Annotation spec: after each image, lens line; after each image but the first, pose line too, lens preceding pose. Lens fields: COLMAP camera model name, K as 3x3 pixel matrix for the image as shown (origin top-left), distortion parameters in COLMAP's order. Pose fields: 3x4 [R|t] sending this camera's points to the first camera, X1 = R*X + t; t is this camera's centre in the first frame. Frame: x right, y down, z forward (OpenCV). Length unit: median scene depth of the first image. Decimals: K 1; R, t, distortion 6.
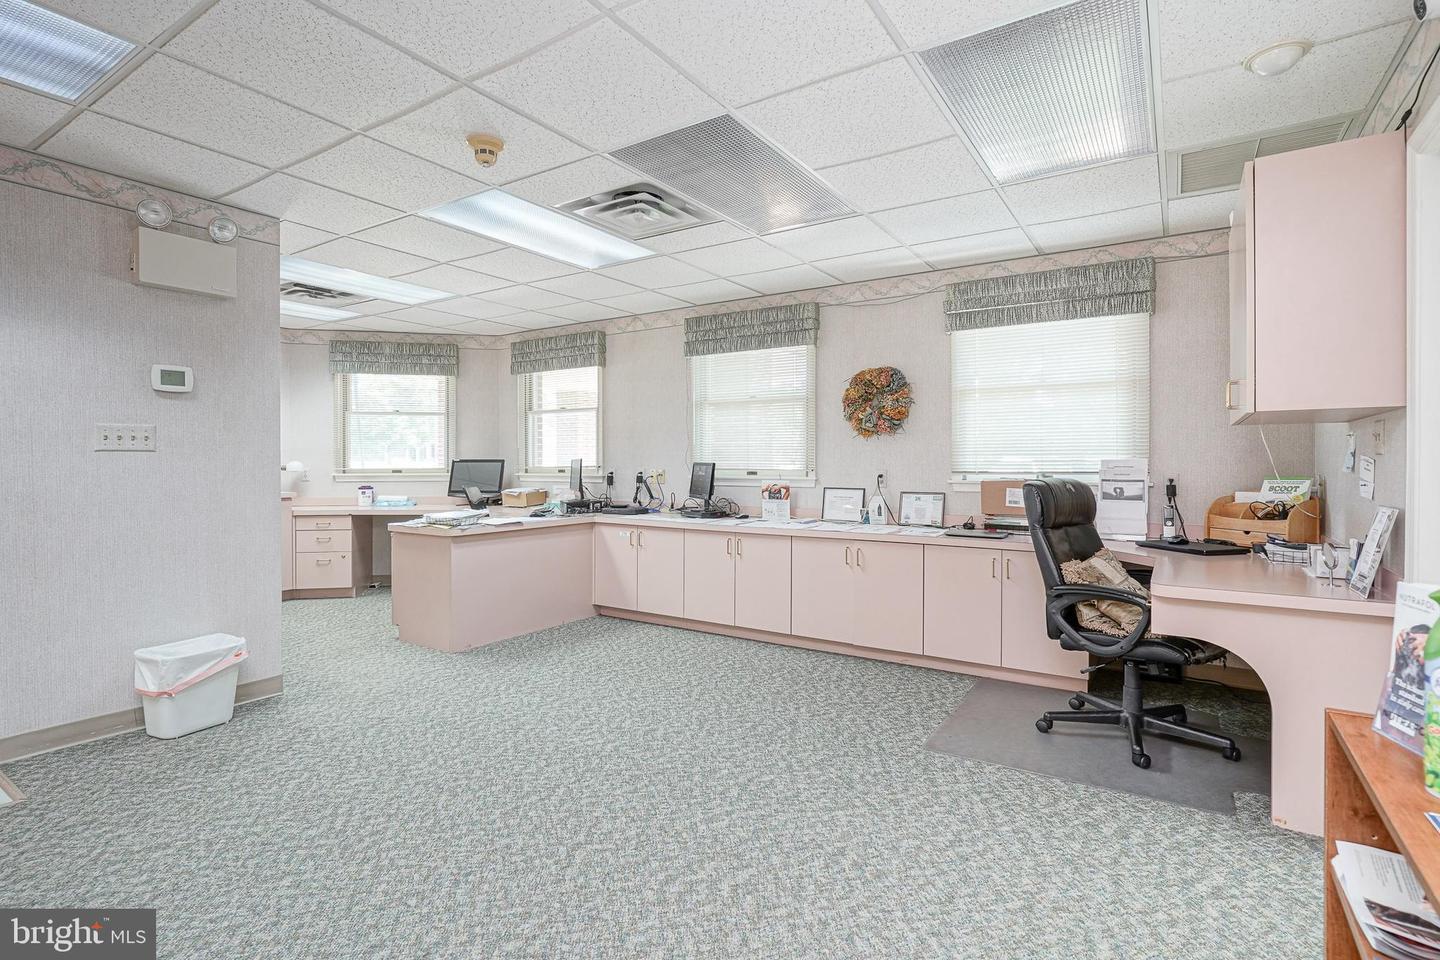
lens RADIAL K [[716.2, 0, 731.3], [0, 716.2, 470.6], [0, 0, 1]] dist [-0.011253, 0.005492]
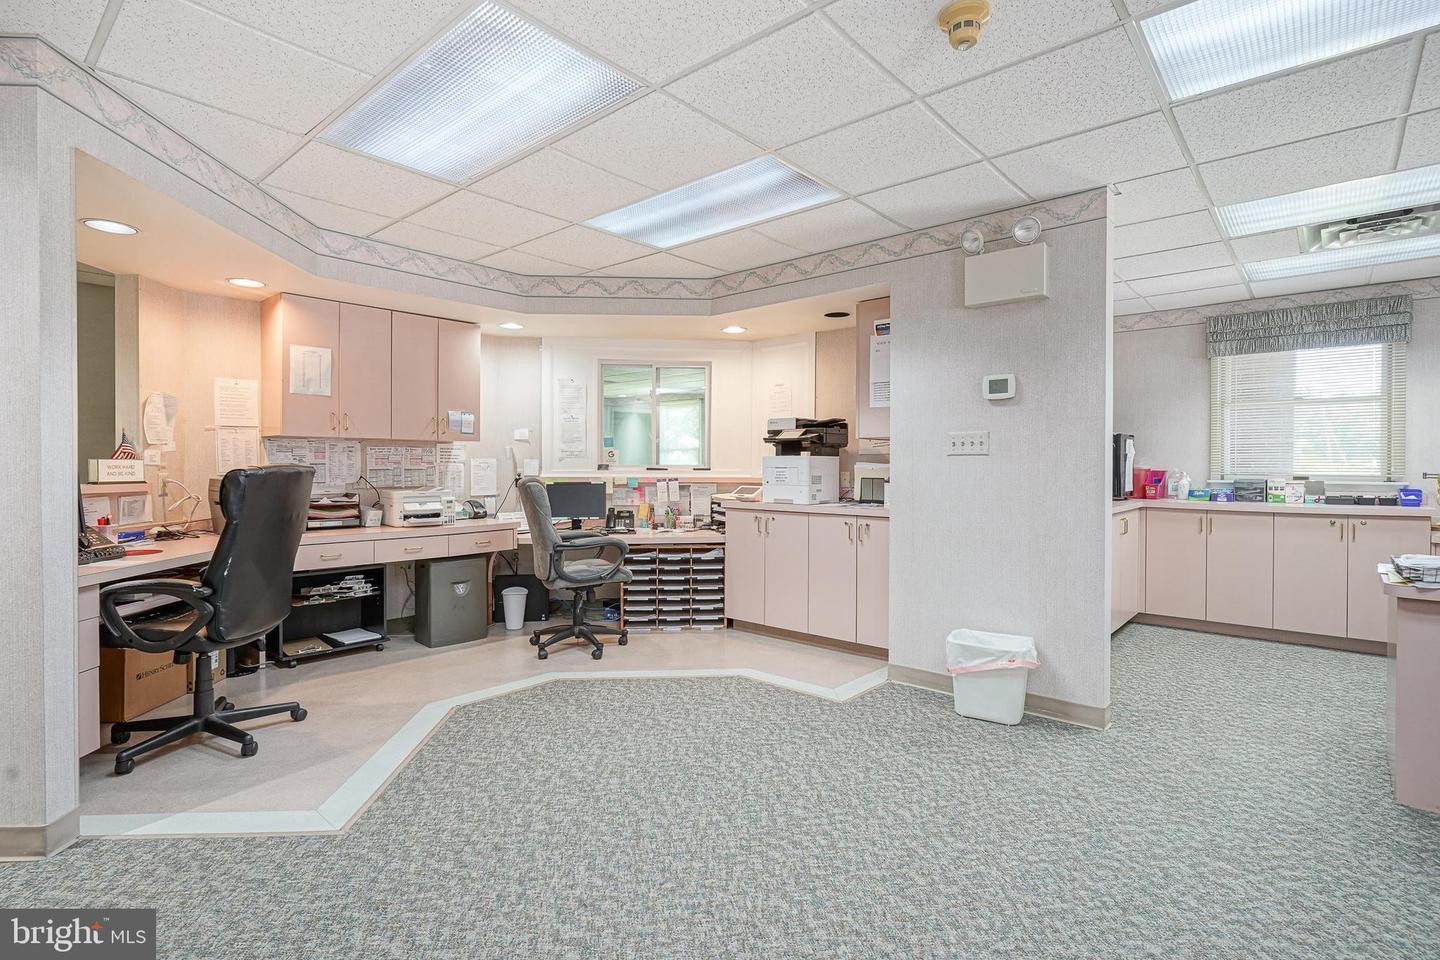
lens RADIAL K [[716.2, 0, 710.2], [0, 716.2, 471.2], [0, 0, 1]] dist [-0.011253, 0.005492]
pose [[-0.171475, 0.008671, -0.985150, 0.313494], [-0.014171, 0.999836, 0.011266, -0.007371], [0.985086, 0.015892, -0.171324, 0.680100]]
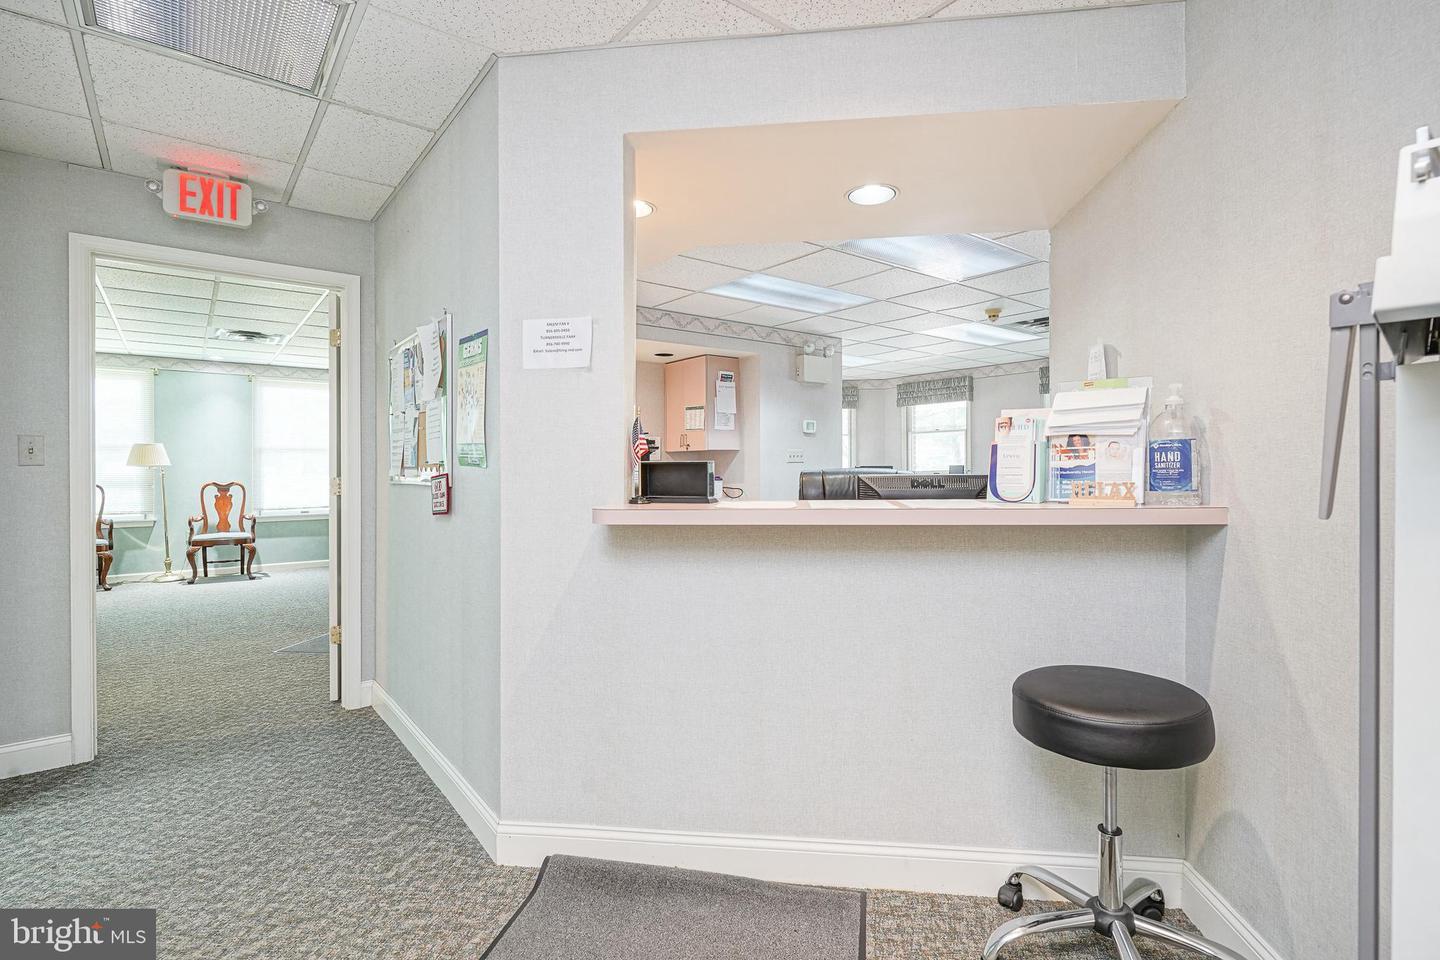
lens RADIAL K [[716.2, 0, 722.5], [0, 716.2, 473.4], [0, 0, 1]] dist [-0.011253, 0.005492]
pose [[0.947341, -0.001770, -0.320222, -0.326926], [0.000986, 0.999996, -0.002608, 0.008889], [0.320225, 0.002155, 0.947339, -0.902290]]
